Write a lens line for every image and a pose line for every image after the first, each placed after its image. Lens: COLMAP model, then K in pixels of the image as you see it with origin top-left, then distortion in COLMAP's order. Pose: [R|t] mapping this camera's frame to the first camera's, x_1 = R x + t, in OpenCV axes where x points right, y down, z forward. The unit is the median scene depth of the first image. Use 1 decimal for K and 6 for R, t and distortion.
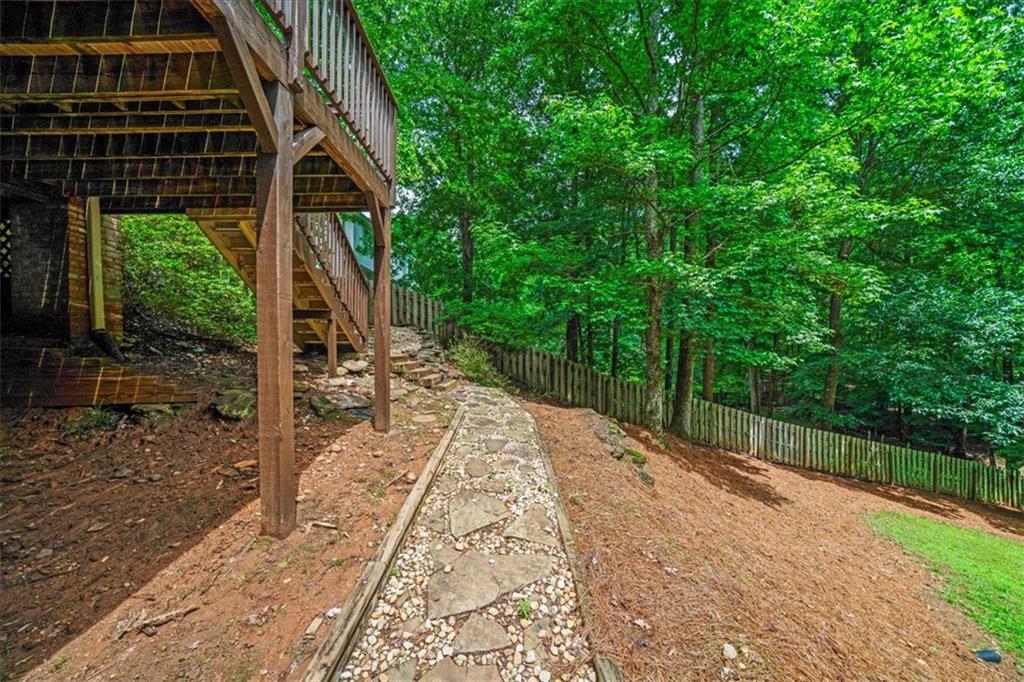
lens RADIAL K [[356.0, 0, 507.1], [0, 356.0, 346.2], [0, 0, 1]] dist [-0.000438, -0.000060]
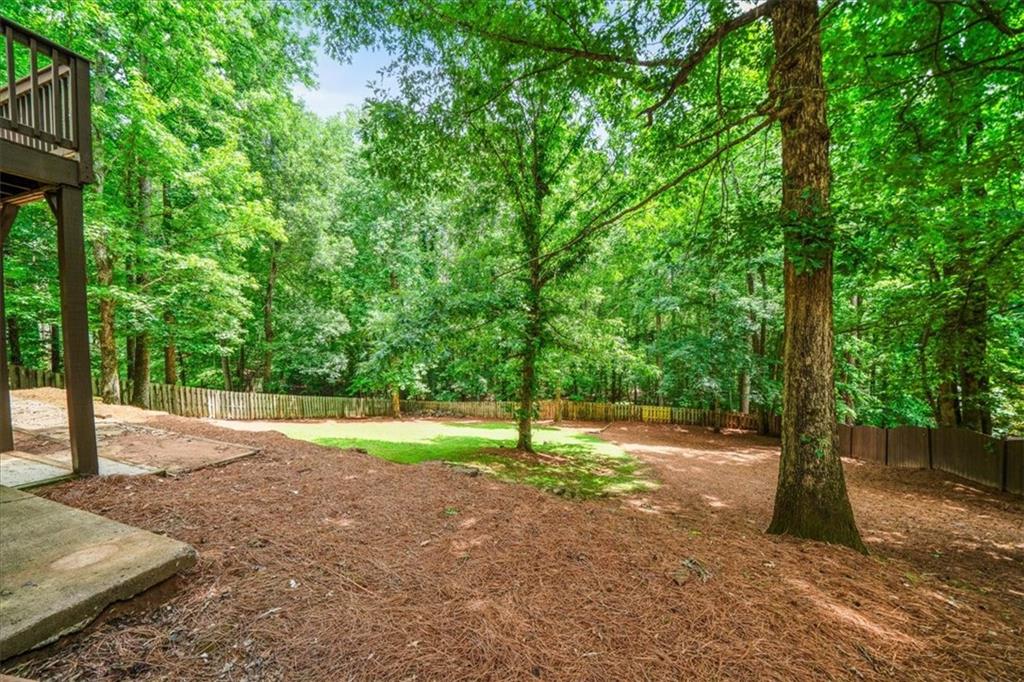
lens RADIAL K [[356.0, 0, 507.1], [0, 356.0, 346.2], [0, 0, 1]] dist [-0.000438, -0.000060]
pose [[0.337999, -0.039468, 0.940319, -0.232531], [0.030387, 0.999057, 0.031010, 0.013023], [-0.940656, 0.018092, 0.338879, -0.594244]]
